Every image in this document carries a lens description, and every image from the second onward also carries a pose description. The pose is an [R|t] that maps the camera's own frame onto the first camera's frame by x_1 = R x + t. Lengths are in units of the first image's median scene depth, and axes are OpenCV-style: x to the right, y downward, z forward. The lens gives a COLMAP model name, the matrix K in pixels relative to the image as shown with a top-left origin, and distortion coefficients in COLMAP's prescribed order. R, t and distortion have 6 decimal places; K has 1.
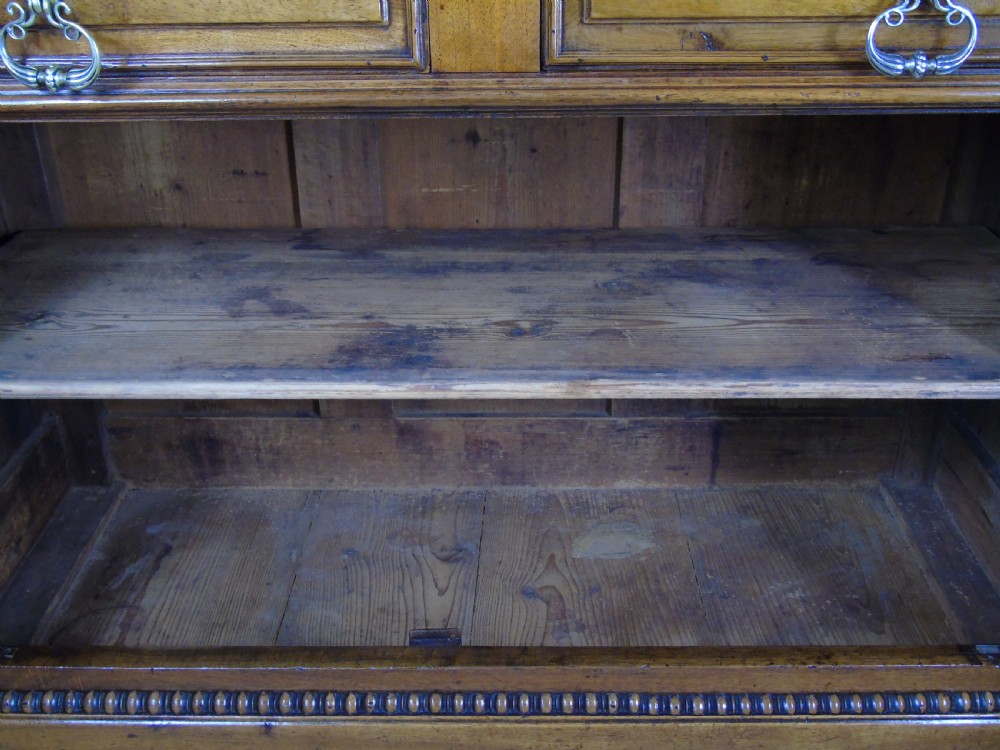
lens RADIAL K [[1046.0, 0, 497.4], [0, 1046.0, 369.4], [0, 0, 1]] dist [-0.017358, 0.000000]
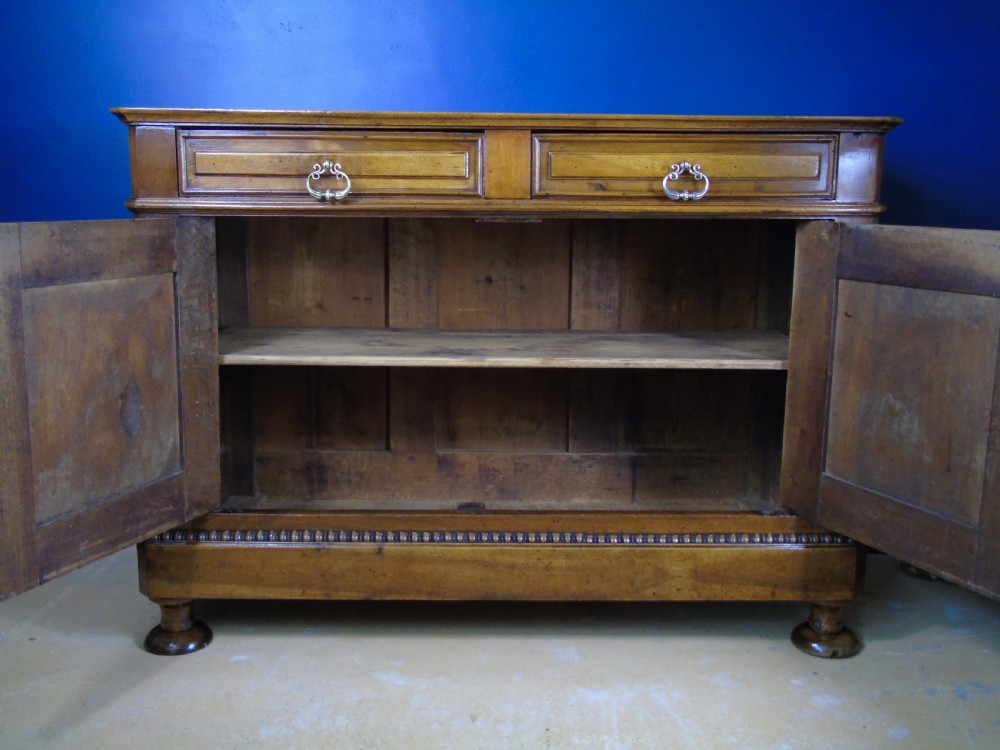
lens RADIAL K [[1072.6, 0, 492.0], [0, 1072.6, 380.8], [0, 0, 1]] dist [-0.022540, 0.000000]
pose [[0.999691, 0.015056, 0.019786, -0.065368], [-0.008491, 0.954689, -0.297484, 0.619599], [-0.023369, 0.297224, 0.954522, -0.891966]]
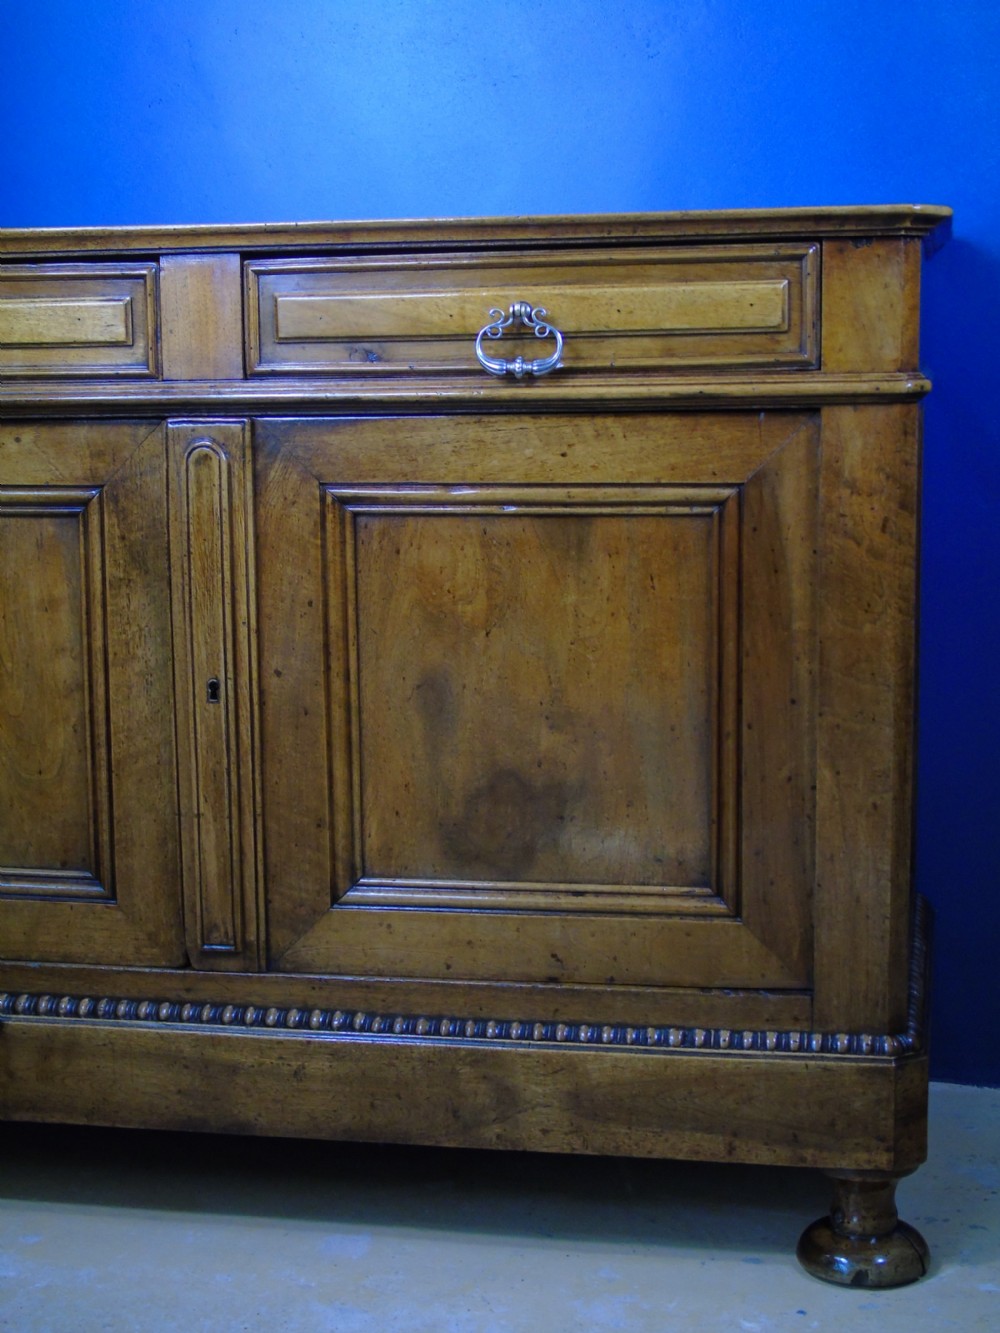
lens RADIAL K [[2194.8, 0, 505.6], [0, 2194.8, 663.6], [0, 0, 1]] dist [-0.050274, 0.000000]
pose [[0.981651, 0.023389, -0.189249, 0.641166], [-0.084928, 0.942208, -0.324084, 0.653662], [0.170732, 0.334210, 0.926906, -0.973022]]
